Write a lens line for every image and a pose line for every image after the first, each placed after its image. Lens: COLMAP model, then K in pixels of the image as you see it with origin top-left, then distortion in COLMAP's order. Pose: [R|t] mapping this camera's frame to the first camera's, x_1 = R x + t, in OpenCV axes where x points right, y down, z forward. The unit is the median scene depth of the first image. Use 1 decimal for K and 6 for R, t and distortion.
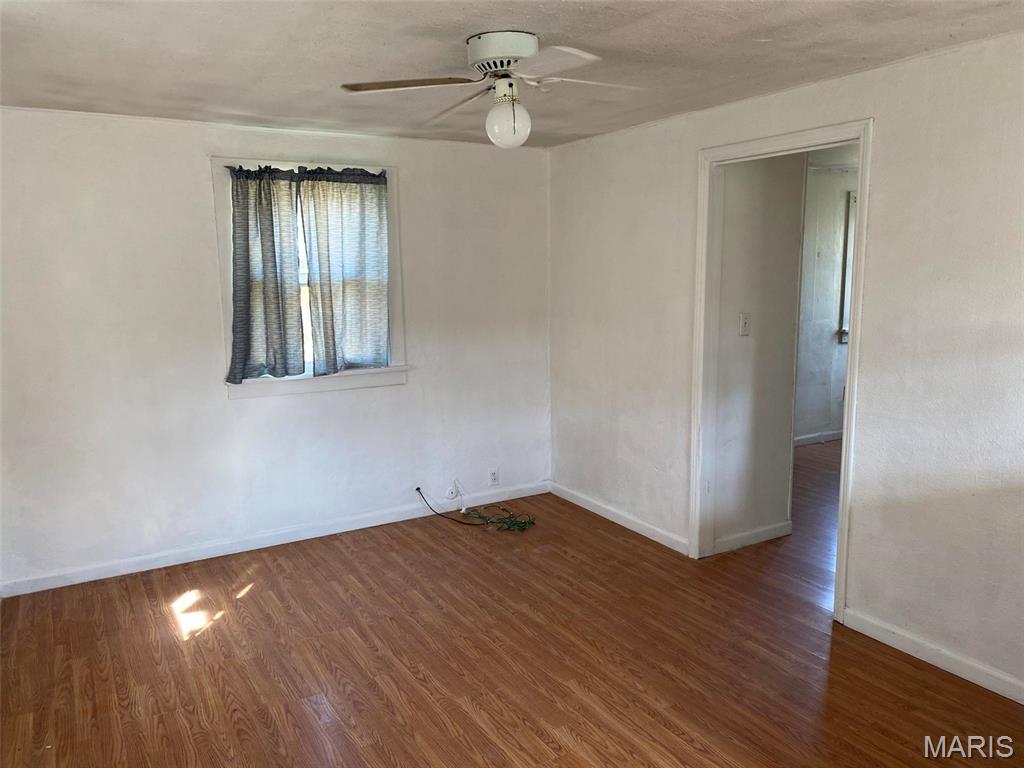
lens RADIAL K [[774.5, 0, 516.2], [0, 774.5, 392.5], [0, 0, 1]] dist [0.030840, -0.040968]
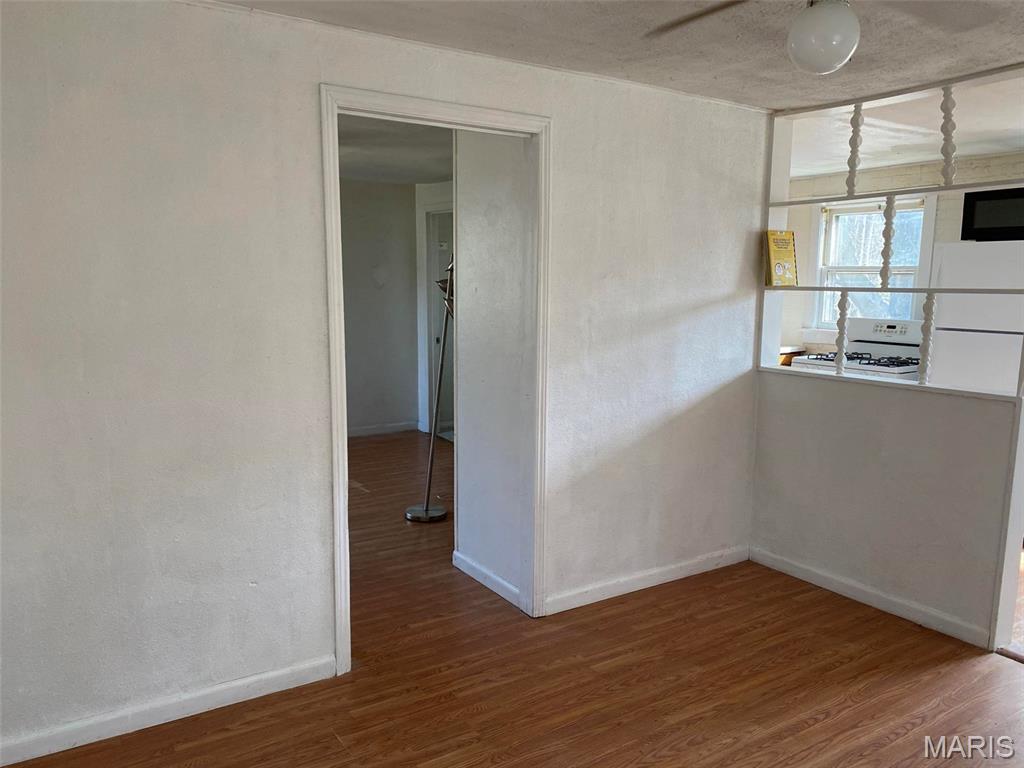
lens RADIAL K [[774.5, 0, 516.2], [0, 774.5, 392.5], [0, 0, 1]] dist [0.030840, -0.040968]
pose [[-0.041279, -0.130580, 0.990578, -0.592224], [0.155319, 0.978532, 0.135464, -0.141933], [-0.987002, 0.159447, -0.020111, 1.107897]]
